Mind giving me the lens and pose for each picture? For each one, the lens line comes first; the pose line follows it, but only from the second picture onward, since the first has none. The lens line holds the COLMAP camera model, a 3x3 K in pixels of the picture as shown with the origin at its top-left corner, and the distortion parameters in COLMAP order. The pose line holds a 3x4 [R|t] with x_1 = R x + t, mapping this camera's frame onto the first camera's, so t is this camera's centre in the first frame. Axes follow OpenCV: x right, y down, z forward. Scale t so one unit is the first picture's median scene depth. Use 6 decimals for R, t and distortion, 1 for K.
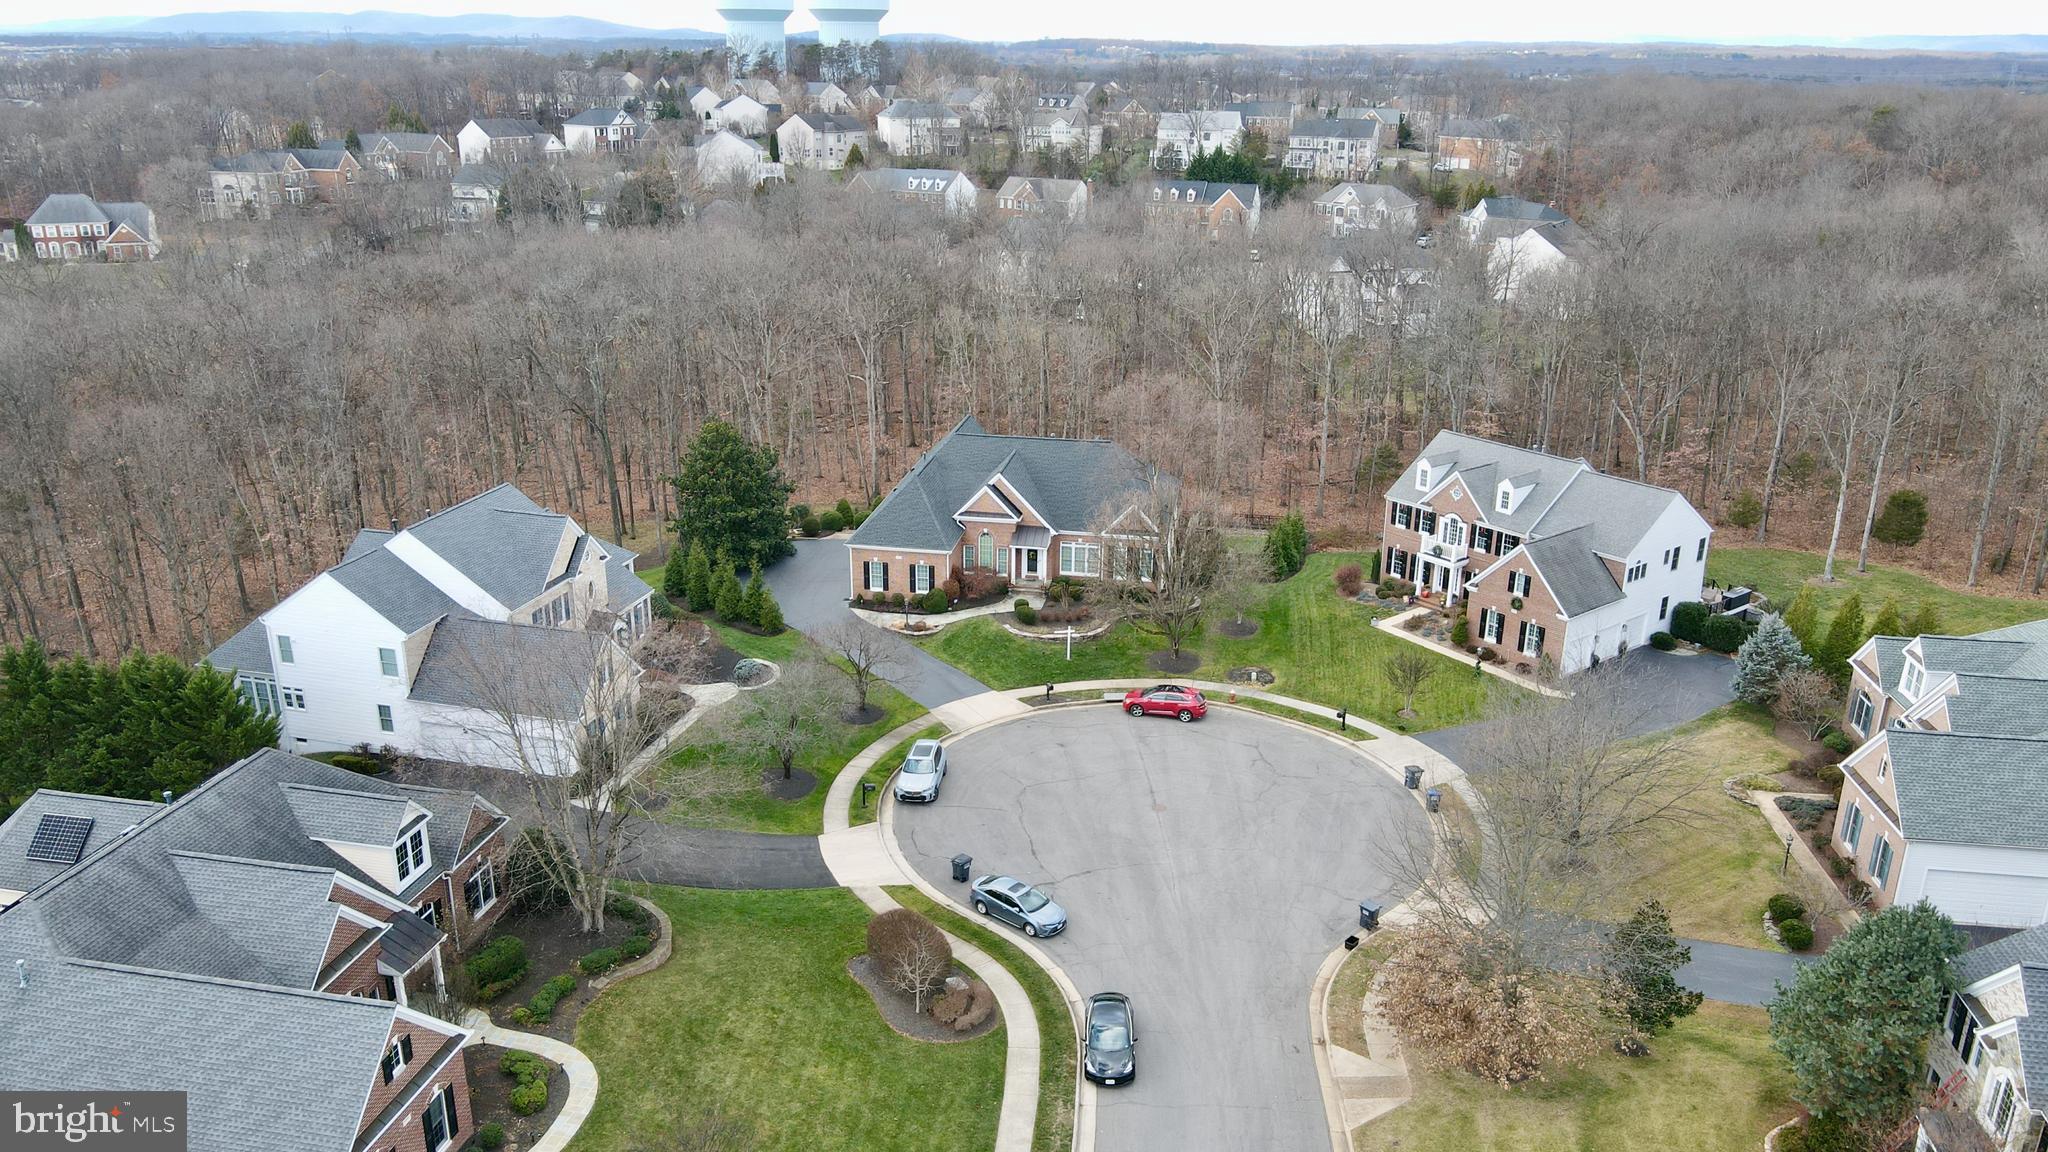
lens RADIAL K [[1491.9, 0, 1021.0], [0, 1491.9, 604.3], [0, 0, 1]] dist [0.003730, 0.034385]
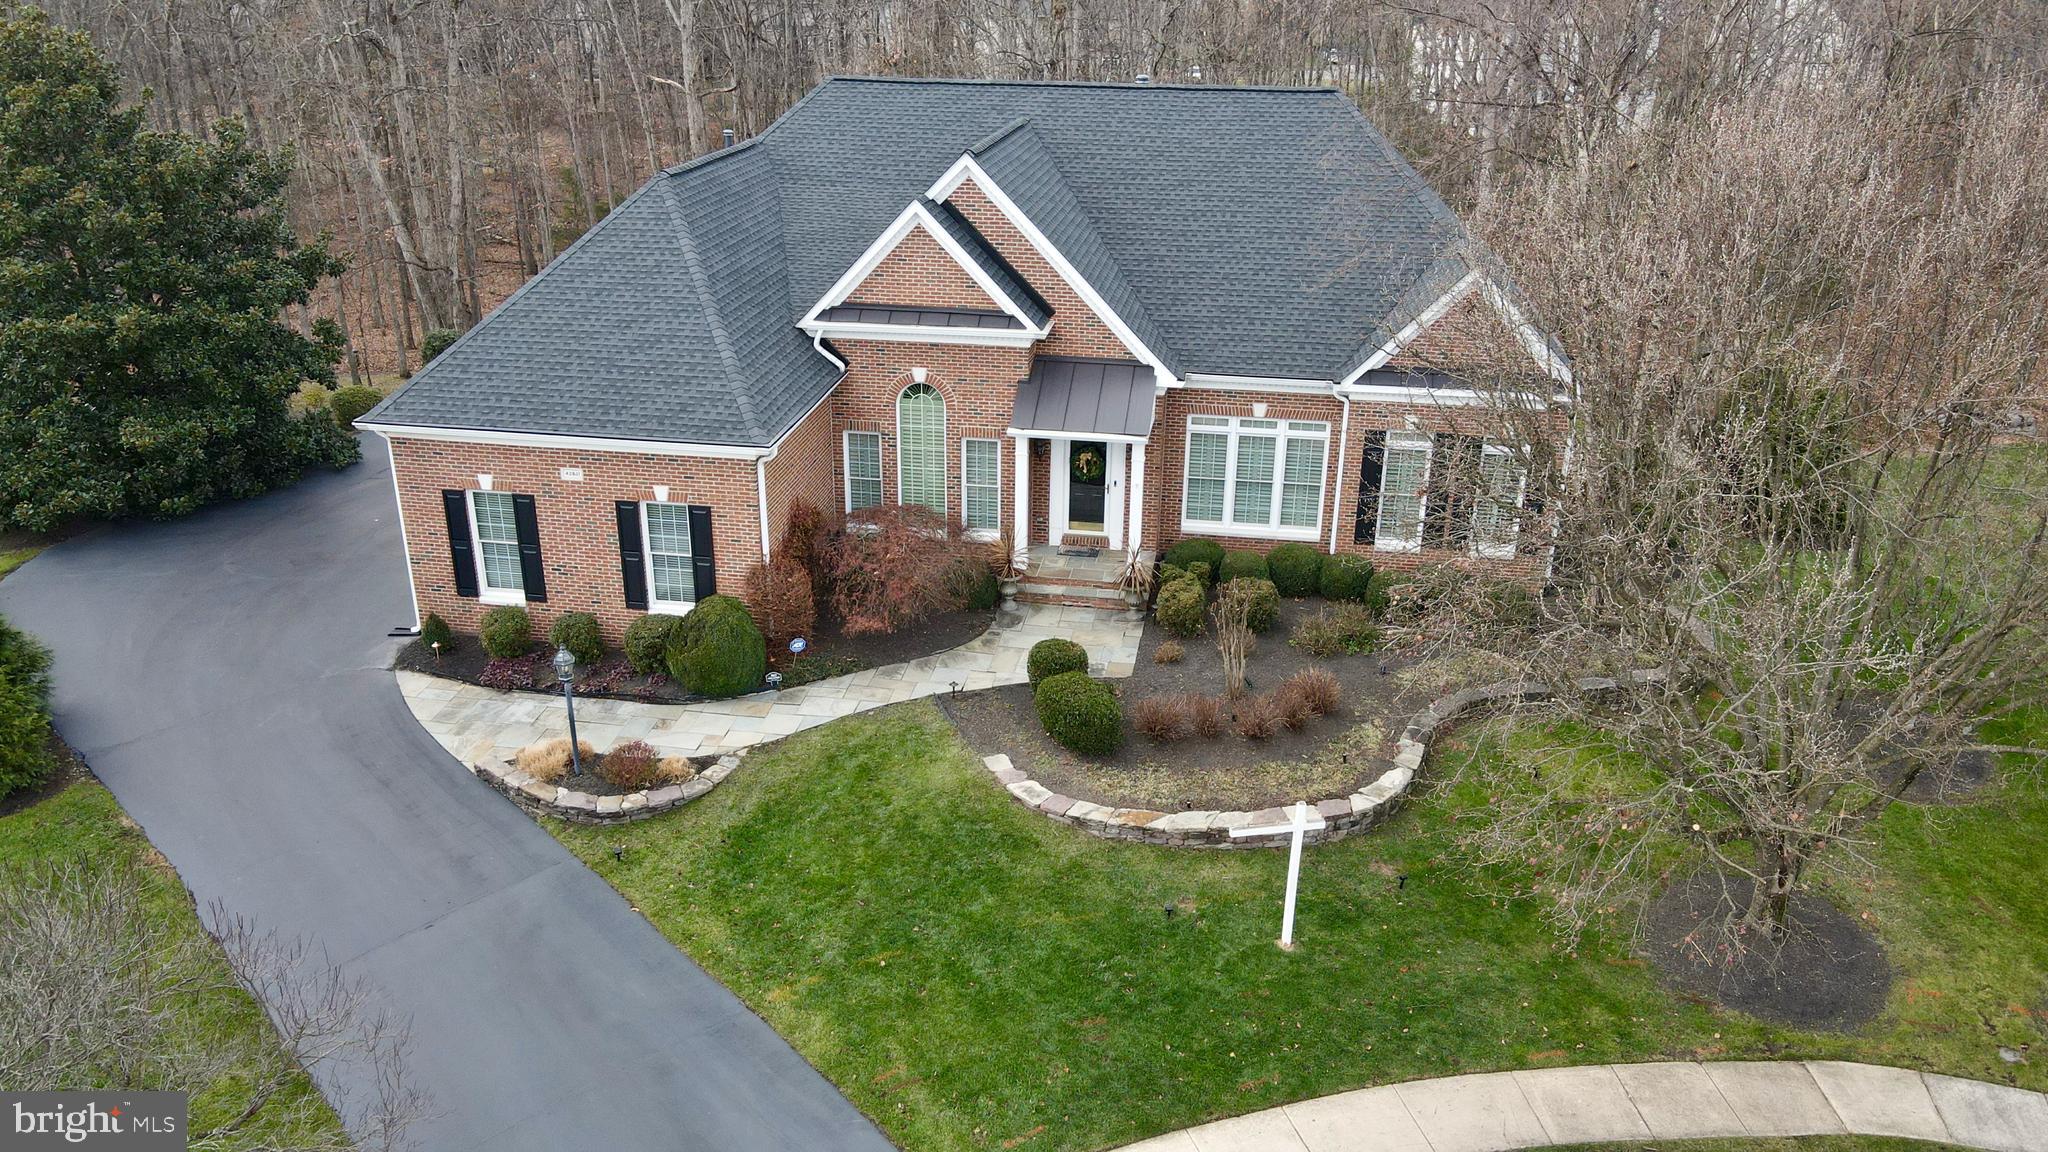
lens RADIAL K [[1491.9, 0, 1022.6], [0, 1491.9, 592.1], [0, 0, 1]] dist [0.003730, 0.034385]
pose [[0.999950, -0.003071, 0.009489, -0.008771], [0.002620, 0.998887, 0.047091, -0.025887], [-0.009623, -0.047064, 0.998846, 0.834820]]
